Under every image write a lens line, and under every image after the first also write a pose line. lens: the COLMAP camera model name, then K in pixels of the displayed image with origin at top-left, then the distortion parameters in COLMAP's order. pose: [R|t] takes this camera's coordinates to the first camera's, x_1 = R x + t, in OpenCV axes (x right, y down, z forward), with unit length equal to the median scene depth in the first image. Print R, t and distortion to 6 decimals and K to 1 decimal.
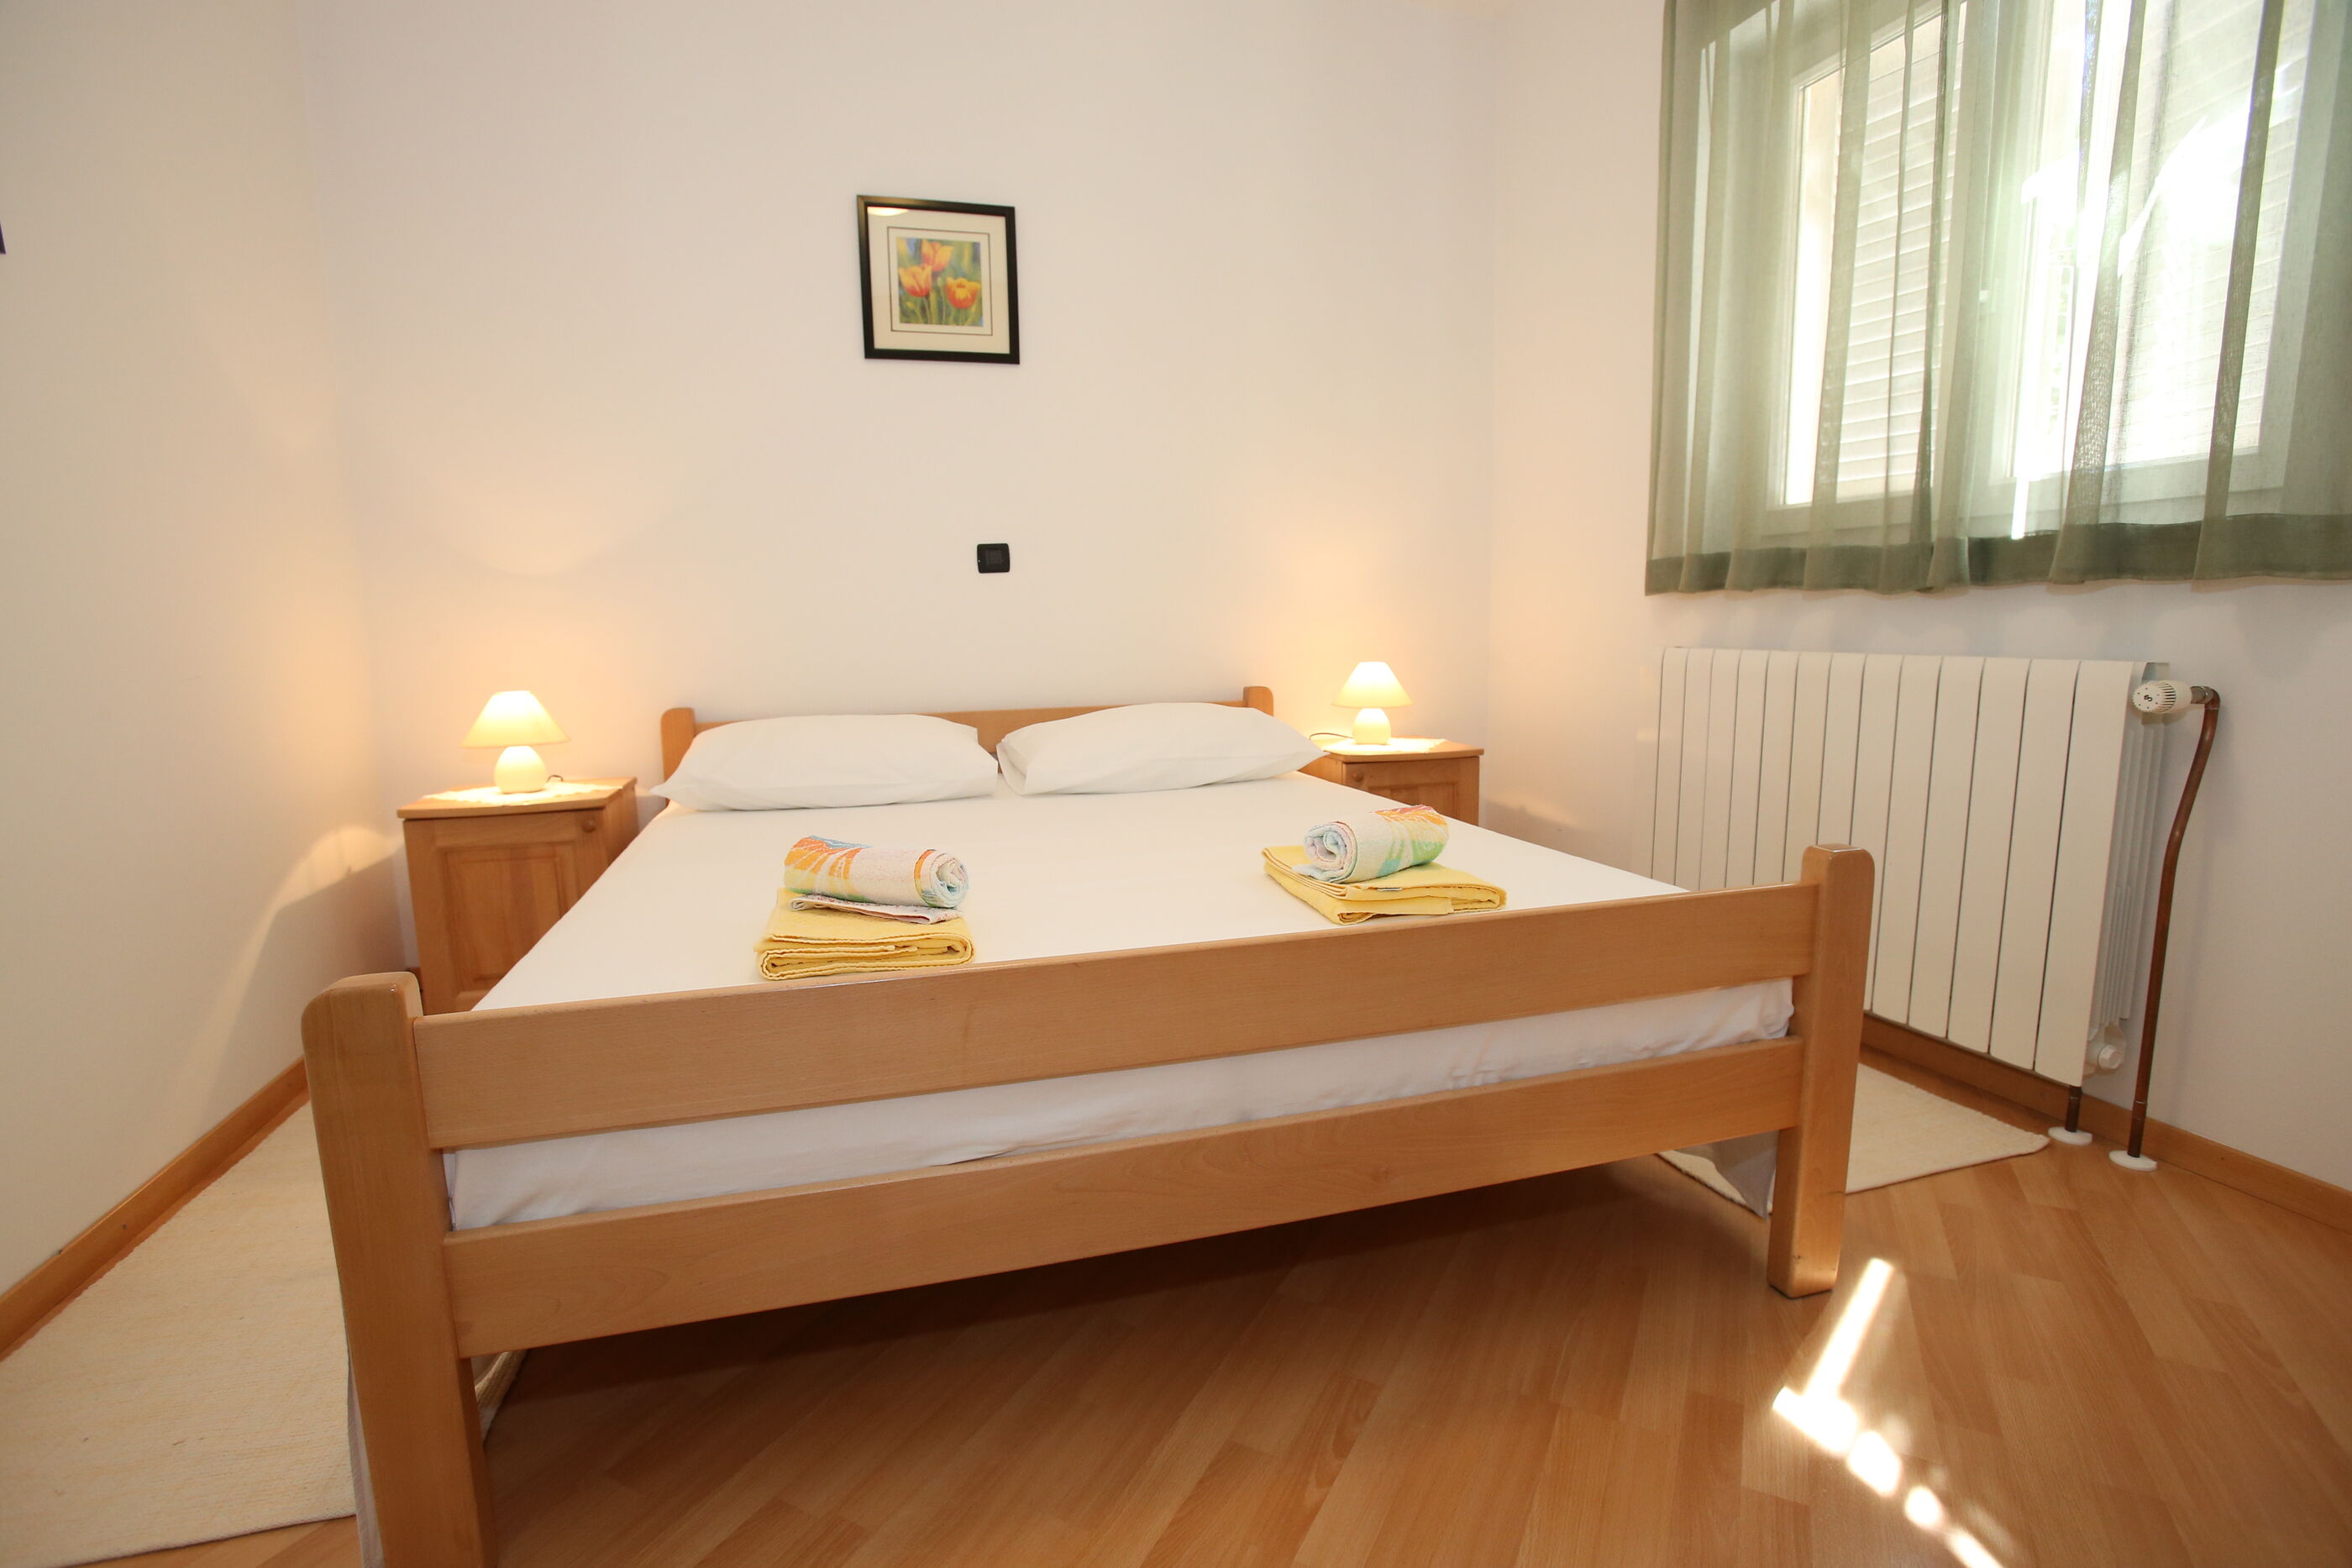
lens RADIAL K [[1142.6, 0, 1172.1], [0, 1142.6, 793.9], [0, 0, 1]] dist [-0.076145, 0.036794]
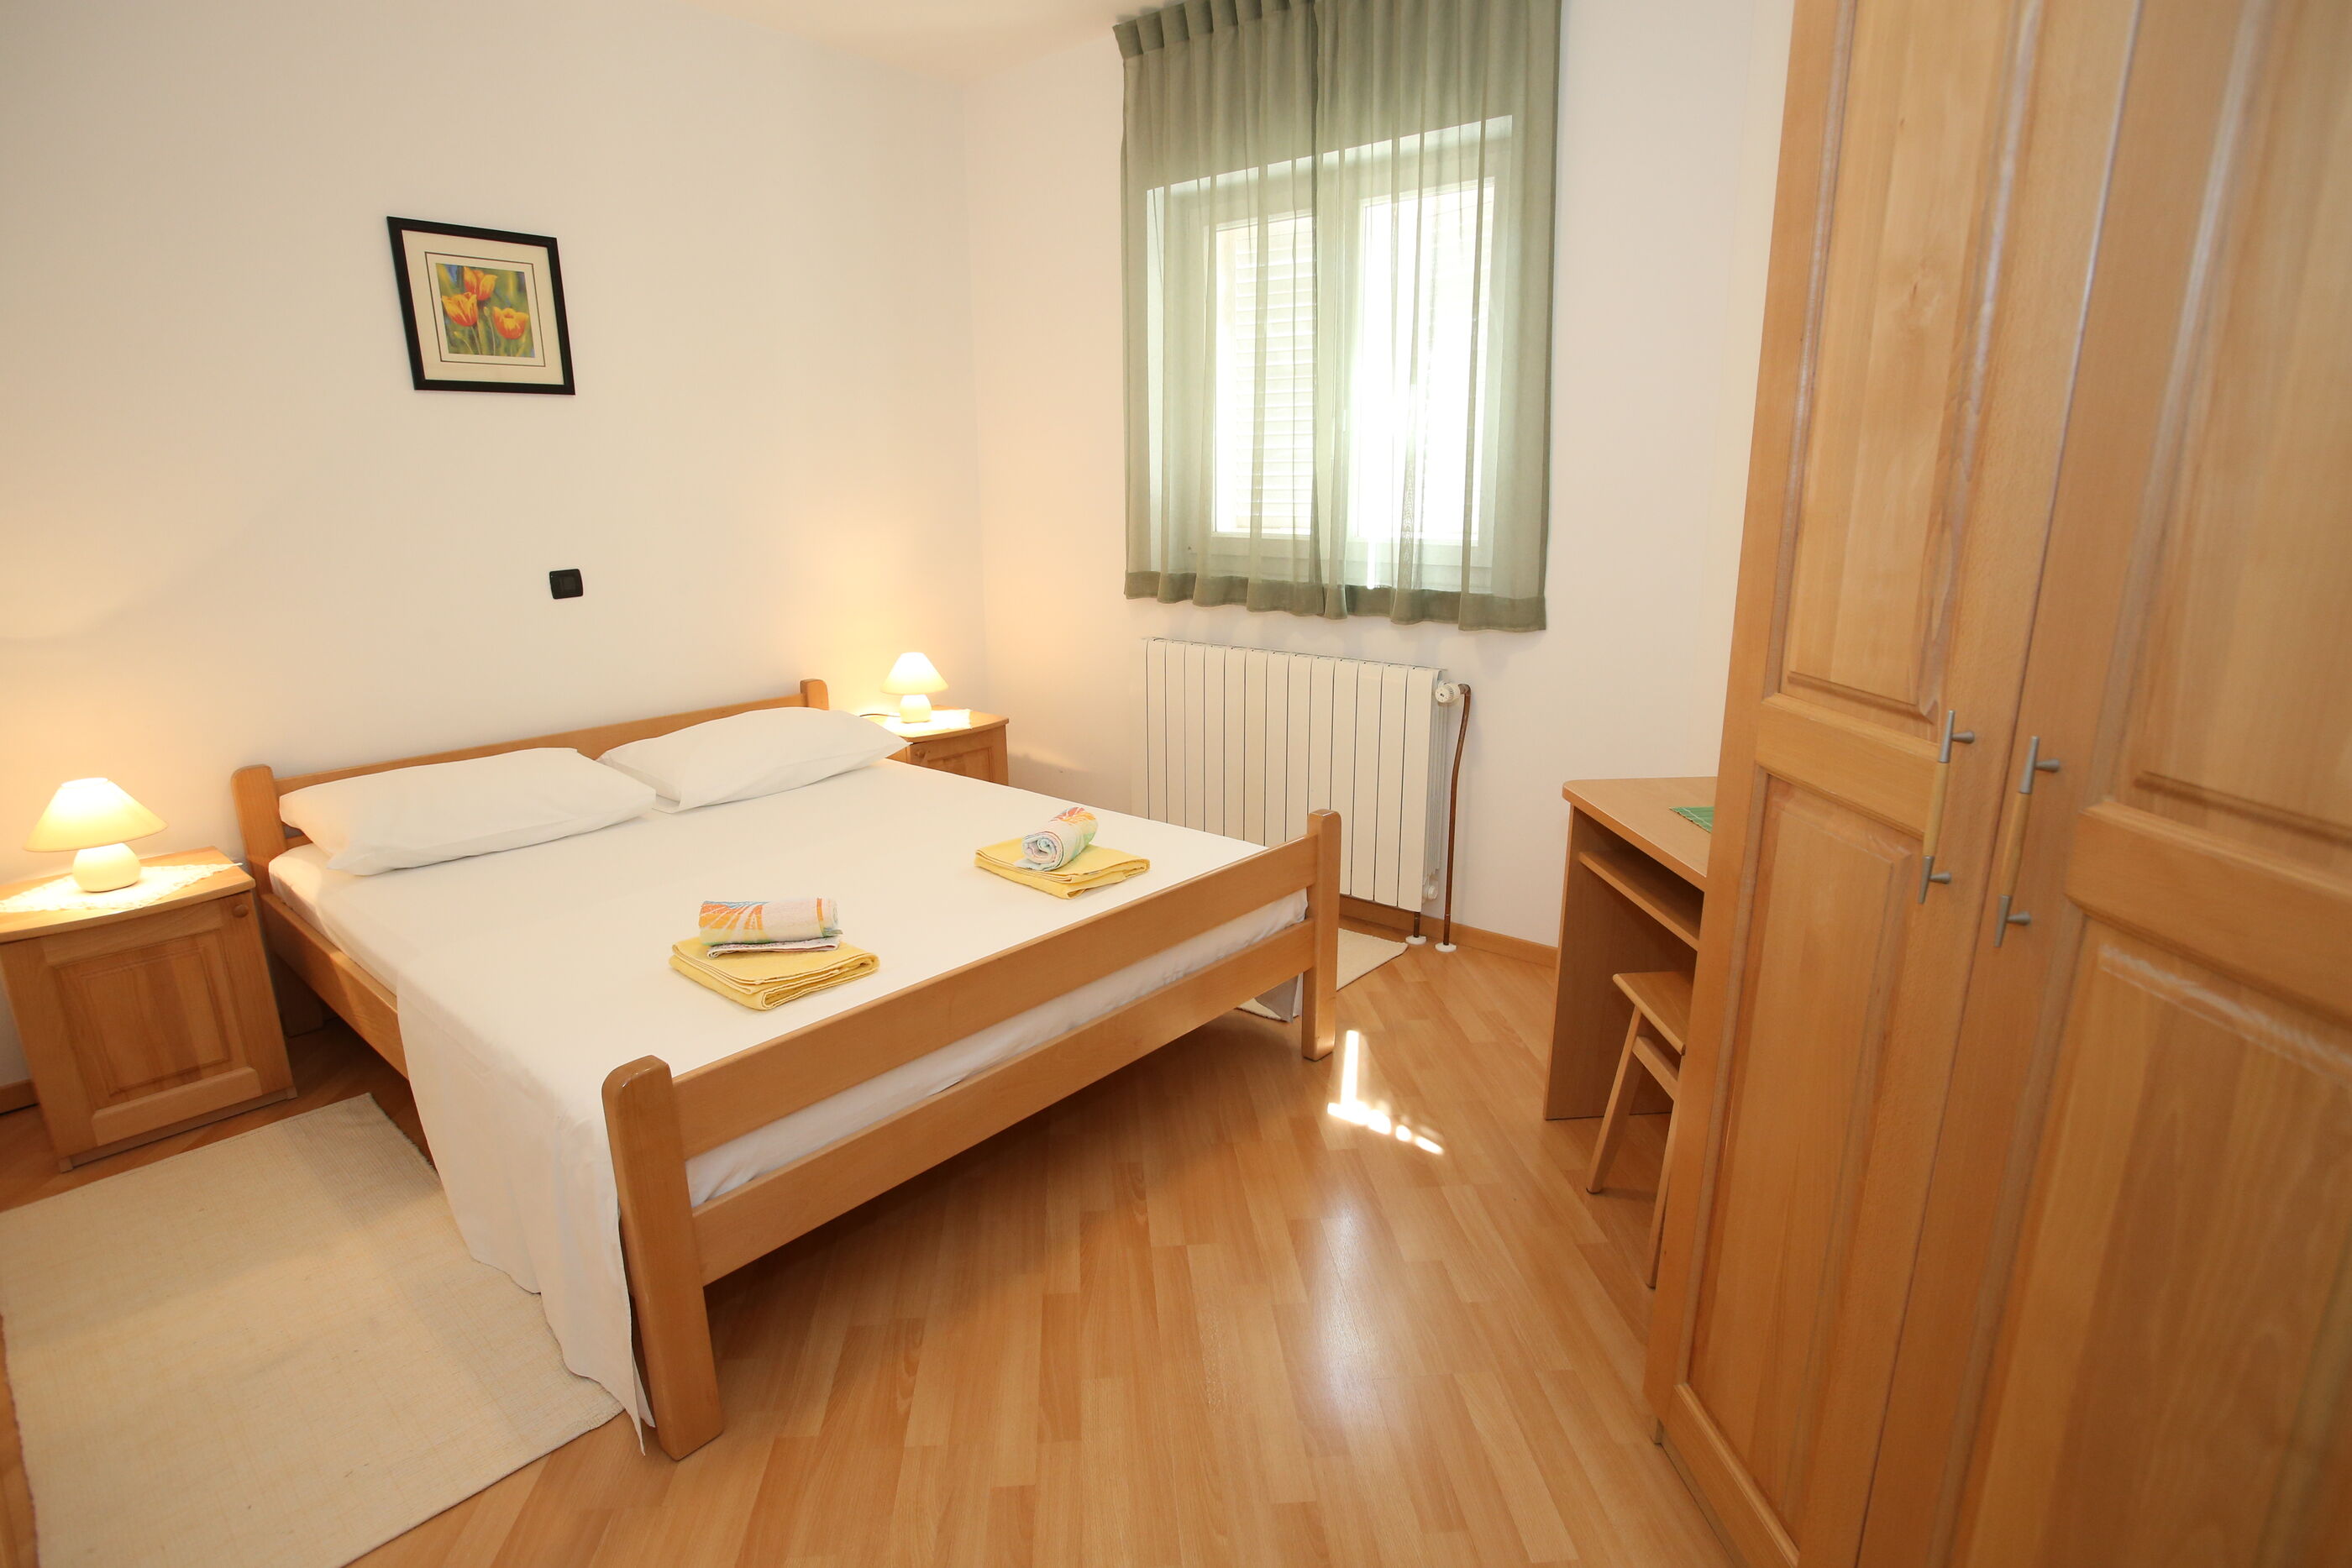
lens RADIAL K [[1254.8, 0, 1176.0], [0, 1254.8, 784.0], [0, 0, 1]] dist [-0.026688, 0.000501]
pose [[0.840801, -0.127012, 0.526234, -0.472268], [0.075056, 0.990049, 0.119035, -0.181624], [-0.536116, -0.060588, 0.841967, -0.410558]]
